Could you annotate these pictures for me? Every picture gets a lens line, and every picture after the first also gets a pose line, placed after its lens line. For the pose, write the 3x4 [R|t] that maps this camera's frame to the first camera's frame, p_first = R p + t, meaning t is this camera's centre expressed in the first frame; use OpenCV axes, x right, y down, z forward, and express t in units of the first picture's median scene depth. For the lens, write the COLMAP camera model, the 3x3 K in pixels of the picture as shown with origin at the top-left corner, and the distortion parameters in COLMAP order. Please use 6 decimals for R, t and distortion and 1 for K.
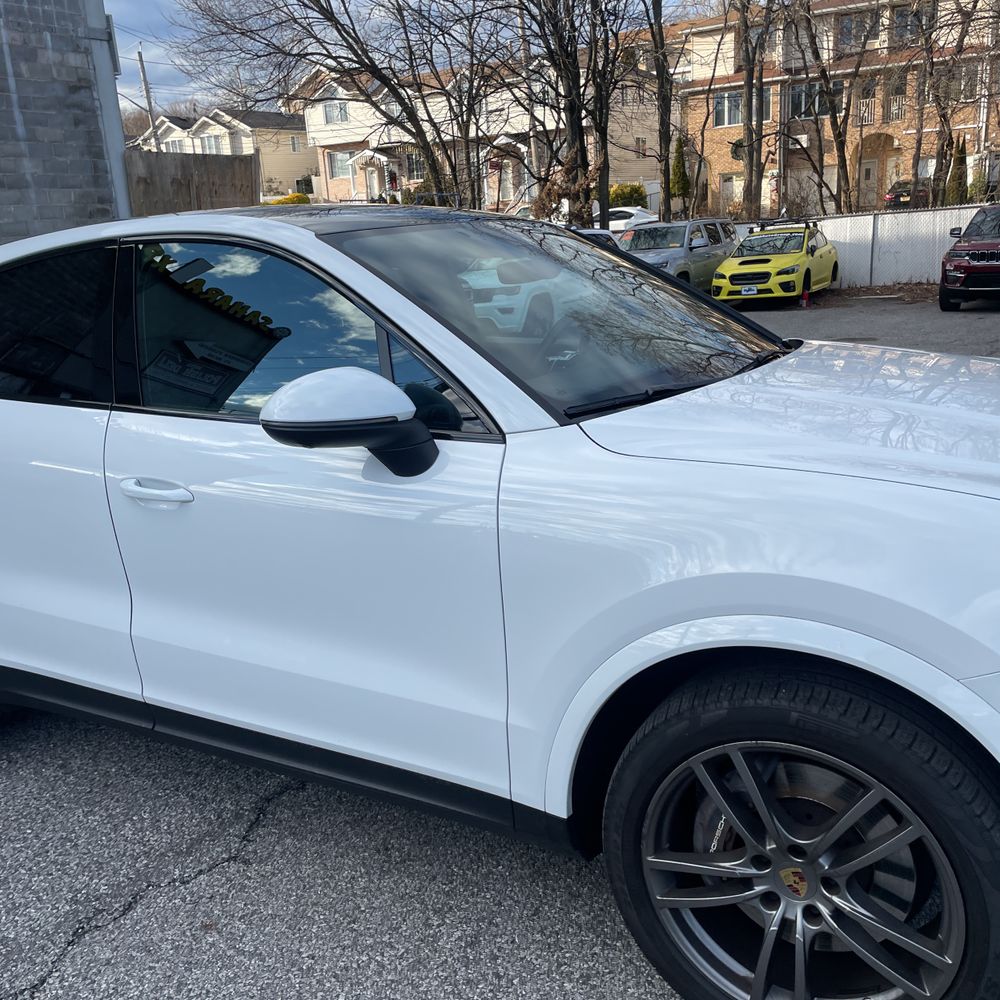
lens RADIAL K [[994.7, 0, 505.6], [0, 994.7, 506.6], [0, 0, 1]] dist [0.090722, -0.121315]
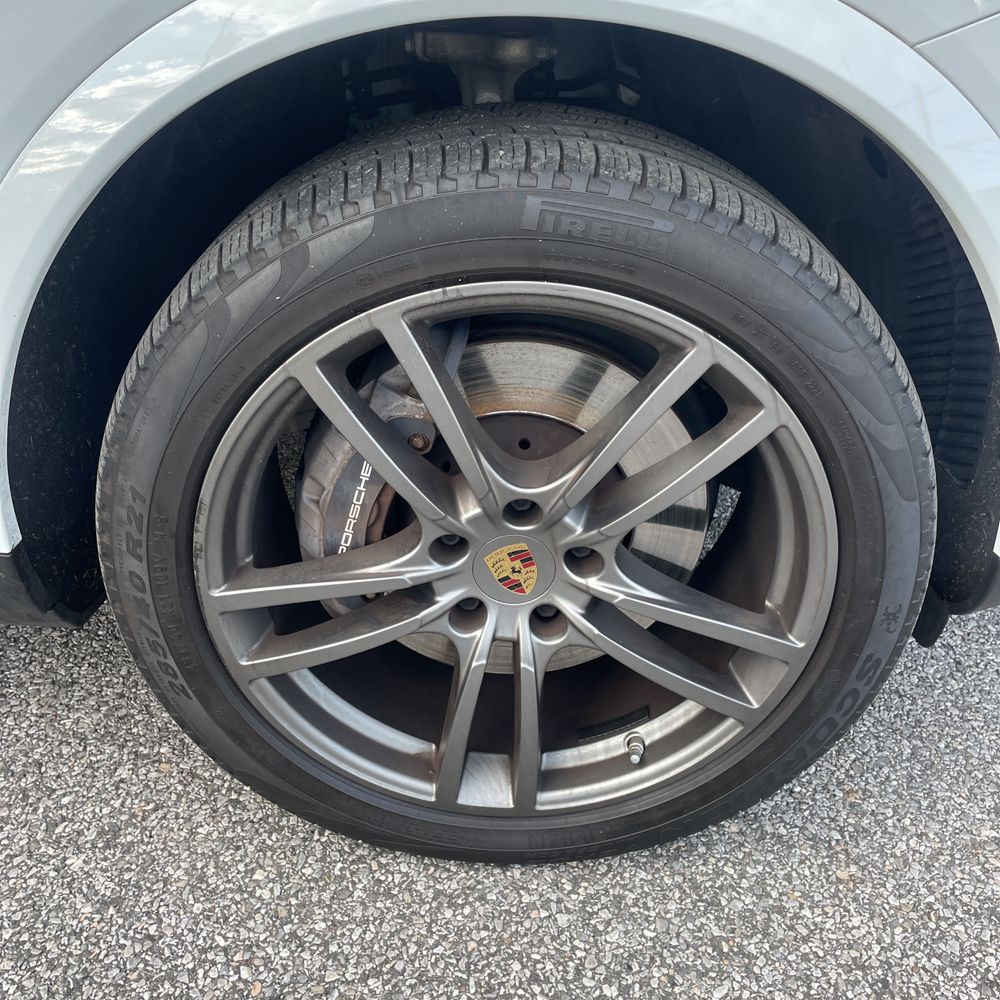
lens RADIAL K [[994.7, 0, 505.6], [0, 994.7, 506.6], [0, 0, 1]] dist [0.090722, -0.121315]
pose [[0.868379, -0.181521, 0.461485, 0.034507], [0.049783, 0.957807, 0.283068, 0.124243], [-0.493397, -0.222836, 0.840776, 0.367070]]
